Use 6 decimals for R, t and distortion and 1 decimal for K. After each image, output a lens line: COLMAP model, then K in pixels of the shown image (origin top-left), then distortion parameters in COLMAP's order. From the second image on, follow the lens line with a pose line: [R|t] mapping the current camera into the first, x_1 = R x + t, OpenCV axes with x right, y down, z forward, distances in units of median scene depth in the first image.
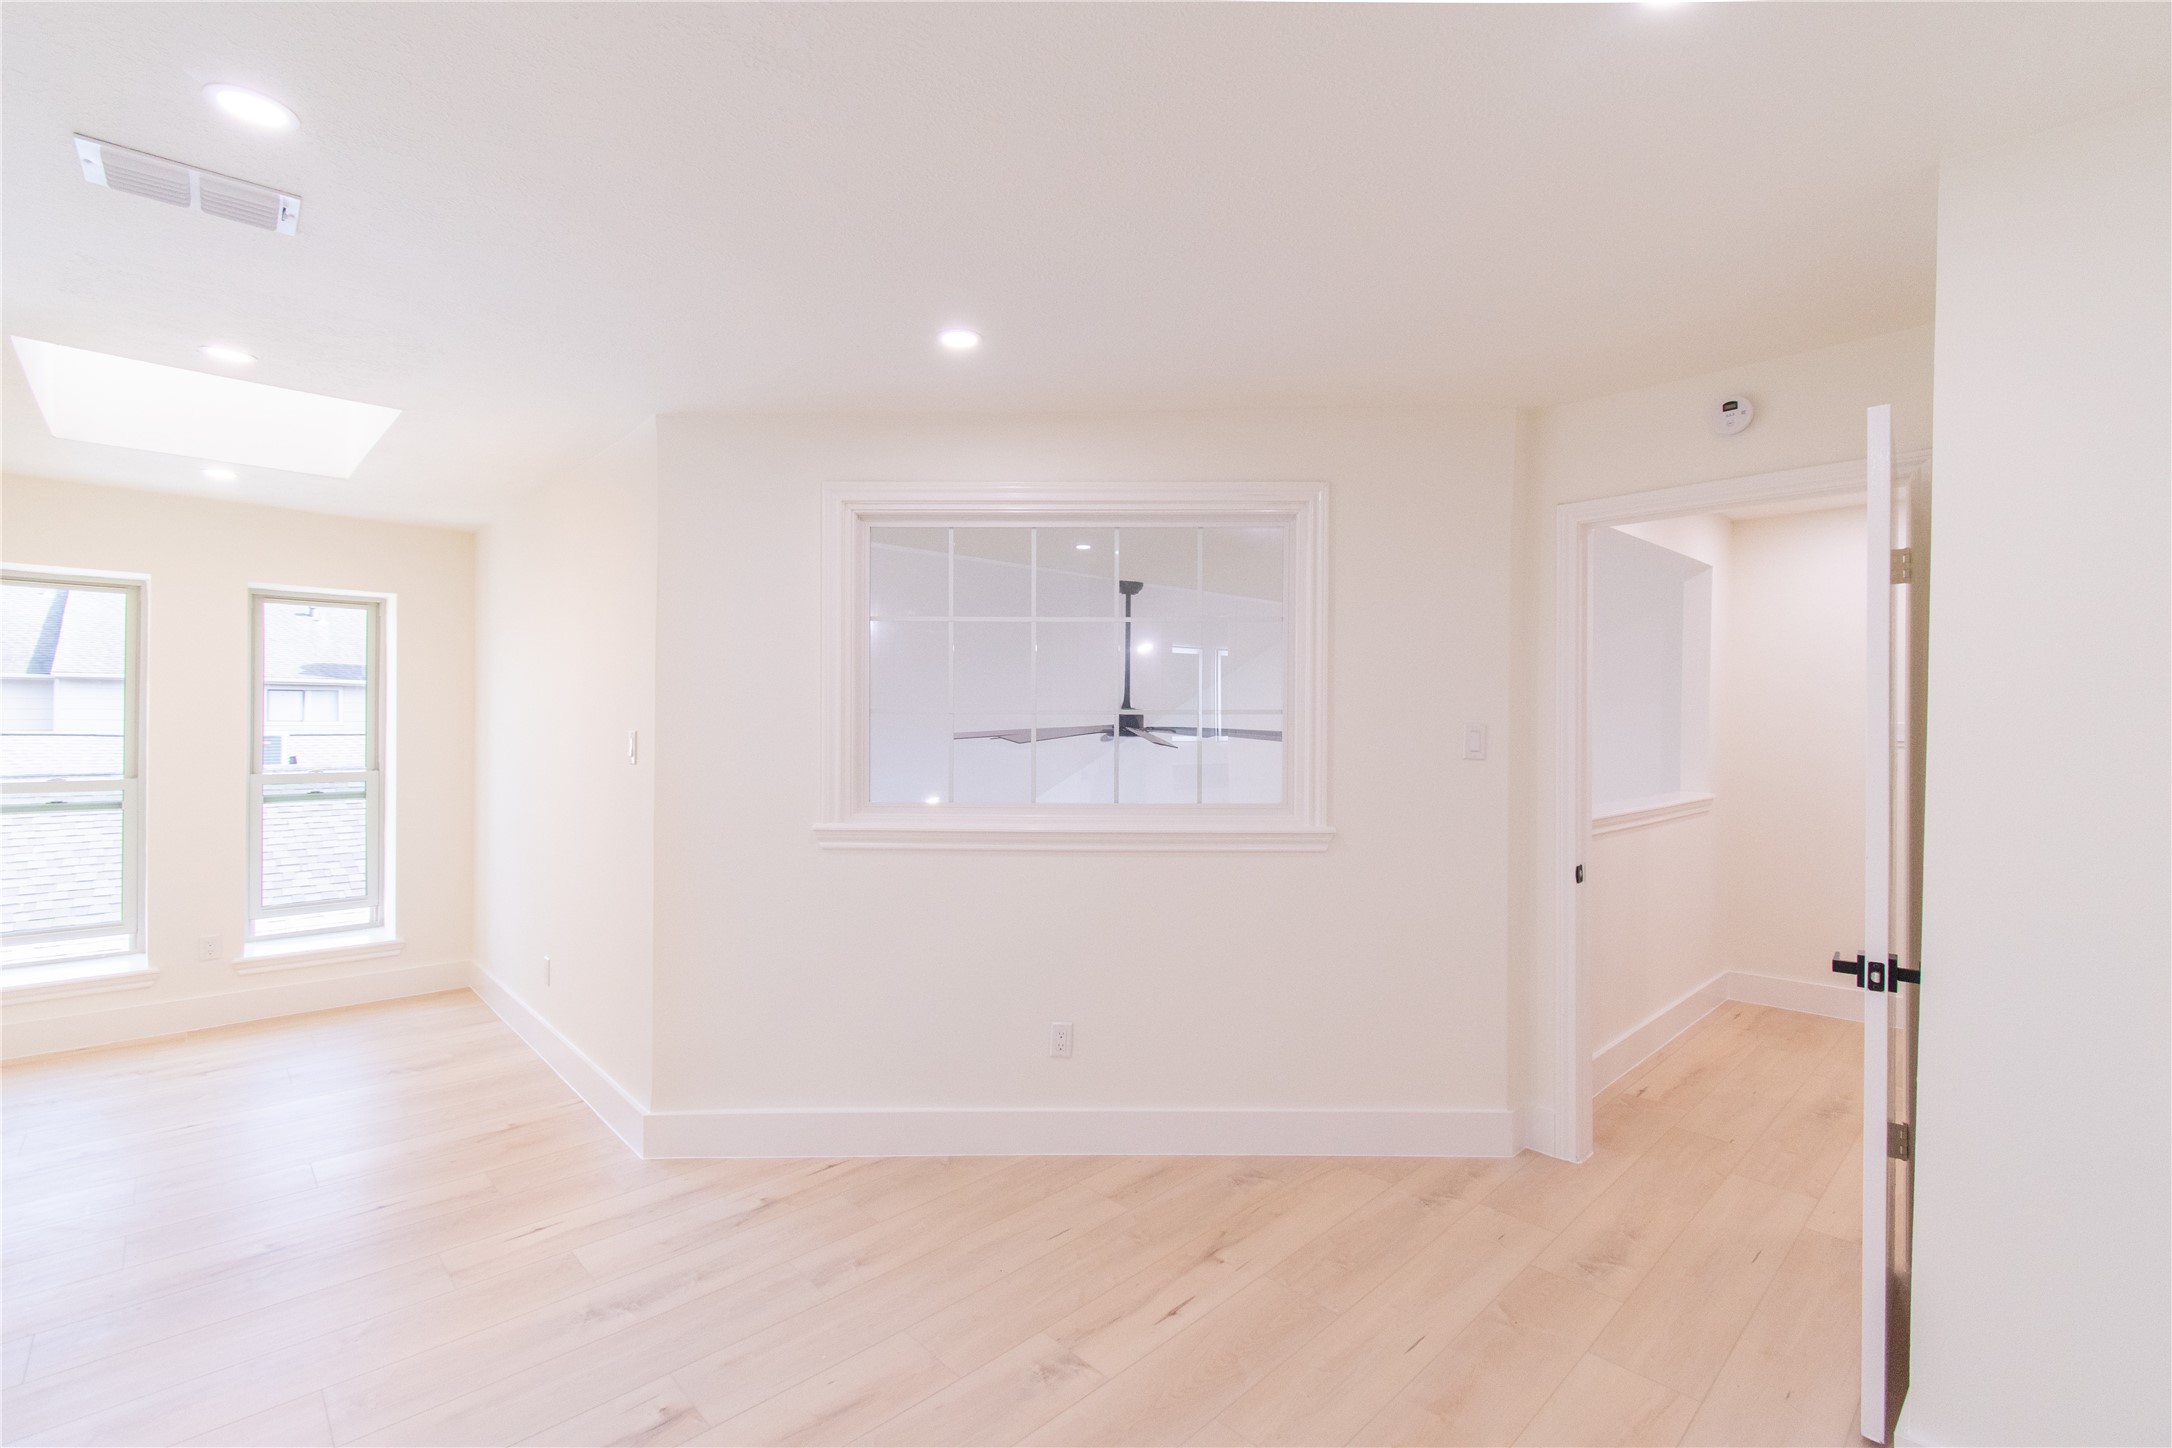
lens RADIAL K [[976.8, 0, 1117.4], [0, 976.8, 713.8], [0, 0, 1]] dist [0.003290, -0.000778]
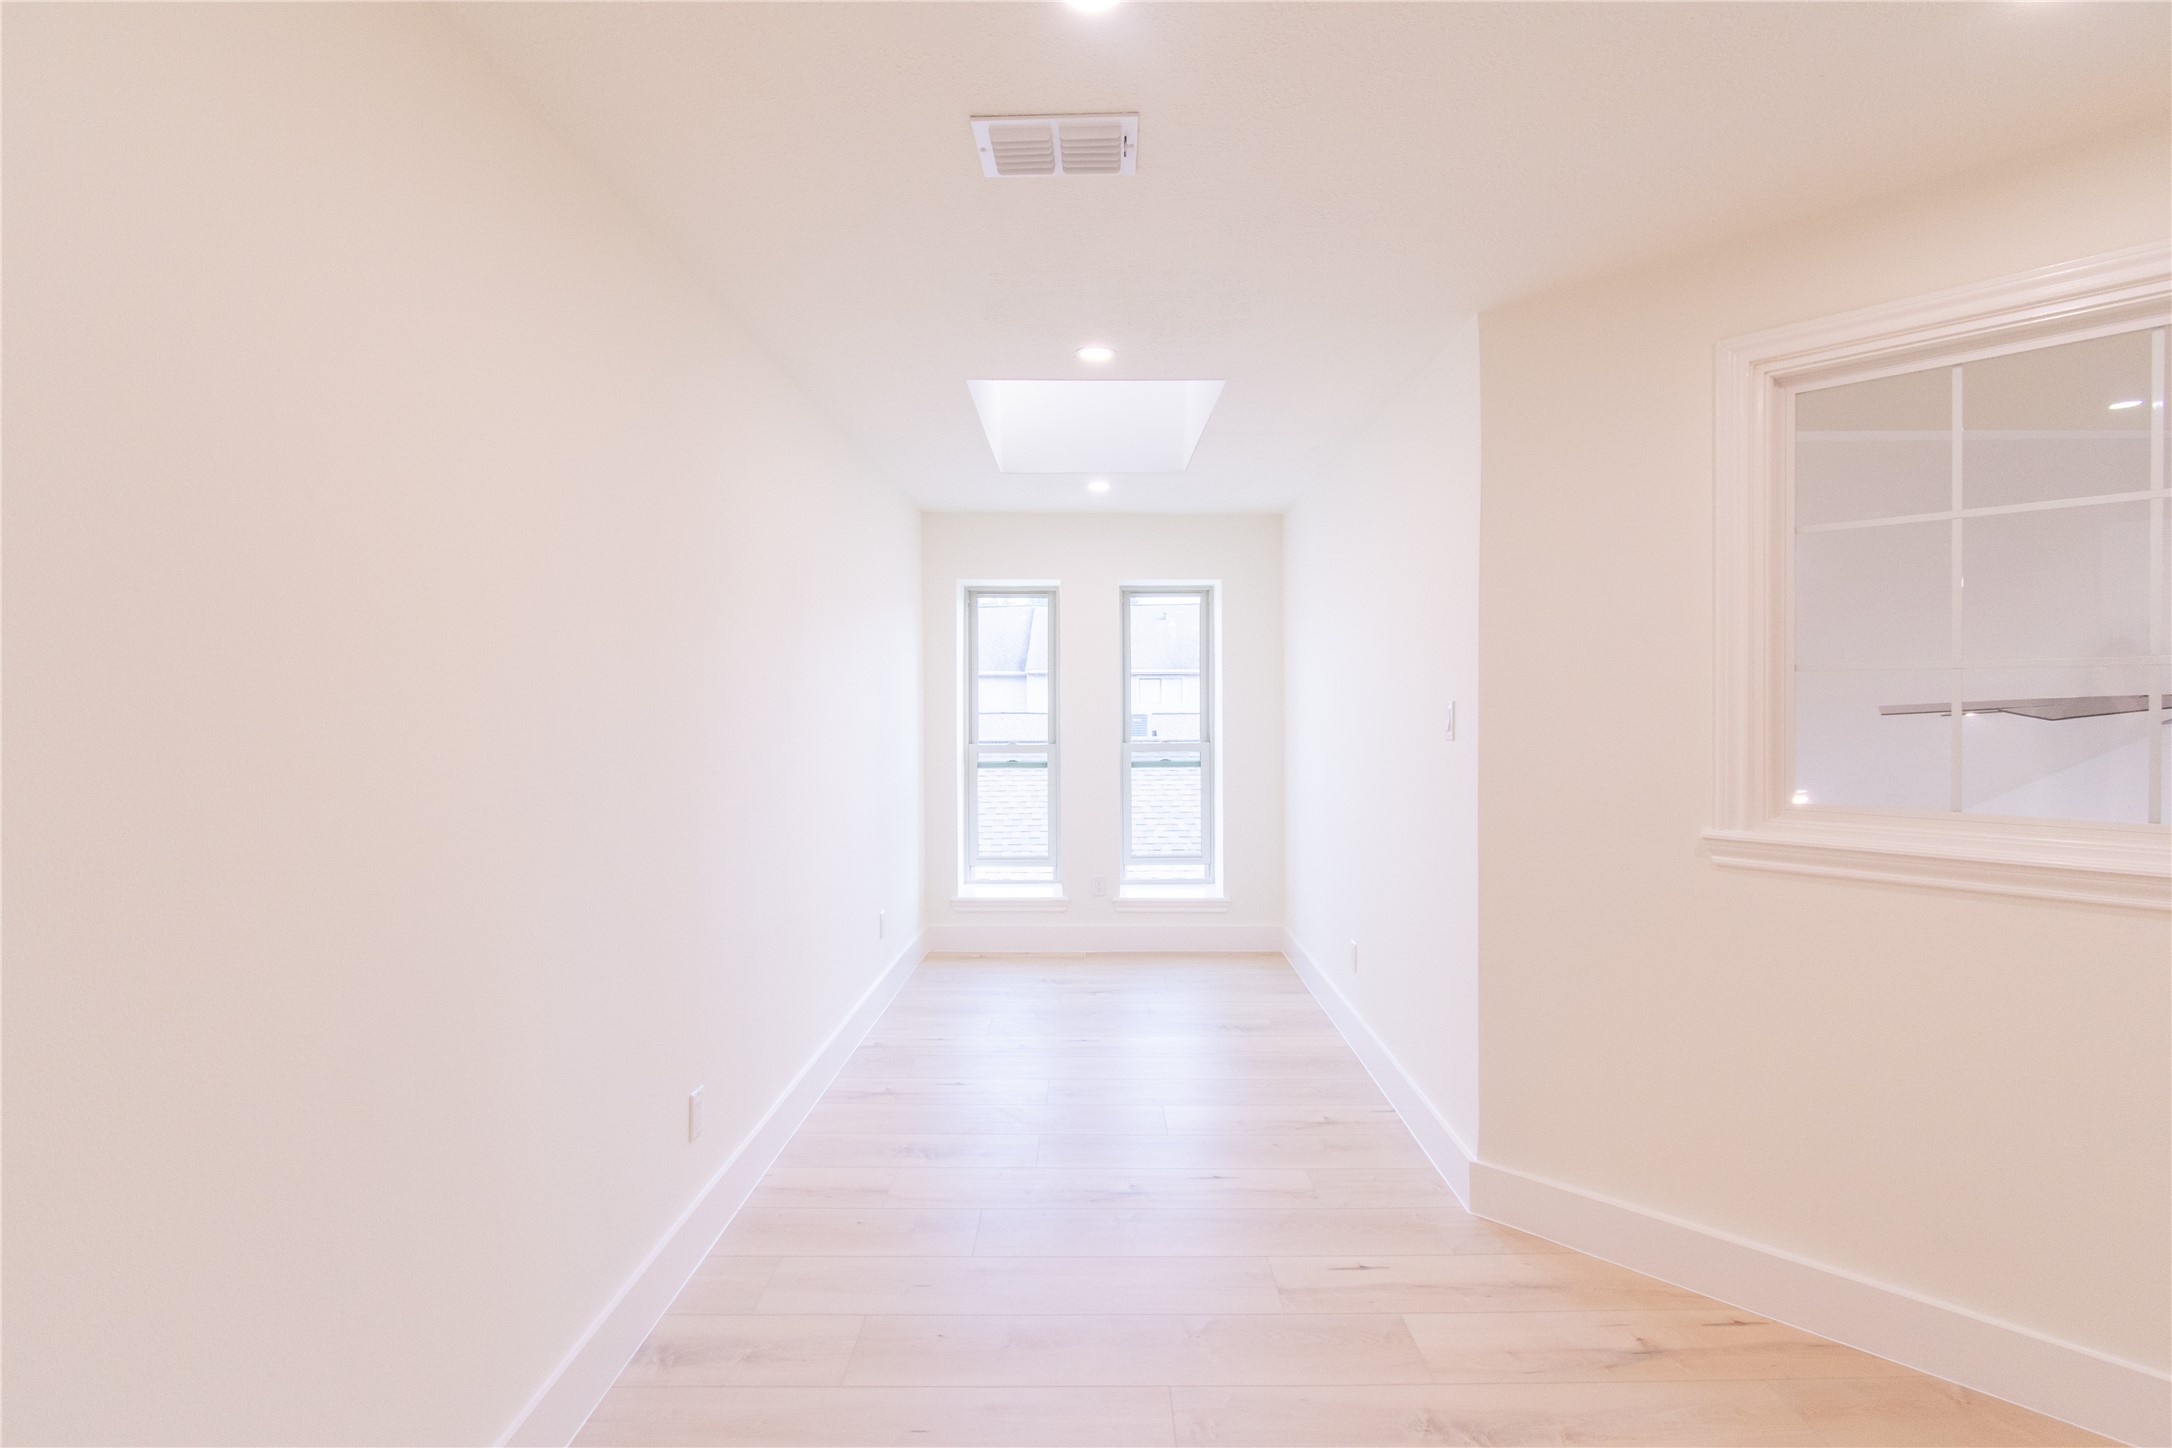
lens RADIAL K [[963.2, 0, 1088.6], [0, 963.2, 717.7], [0, 0, 1]] dist [0.000729, -0.000436]
pose [[0.717554, 0.004178, -0.696490, -0.121134], [0.011248, 0.999782, 0.017586, 0.012205], [0.696412, -0.020453, 0.717351, 0.158370]]
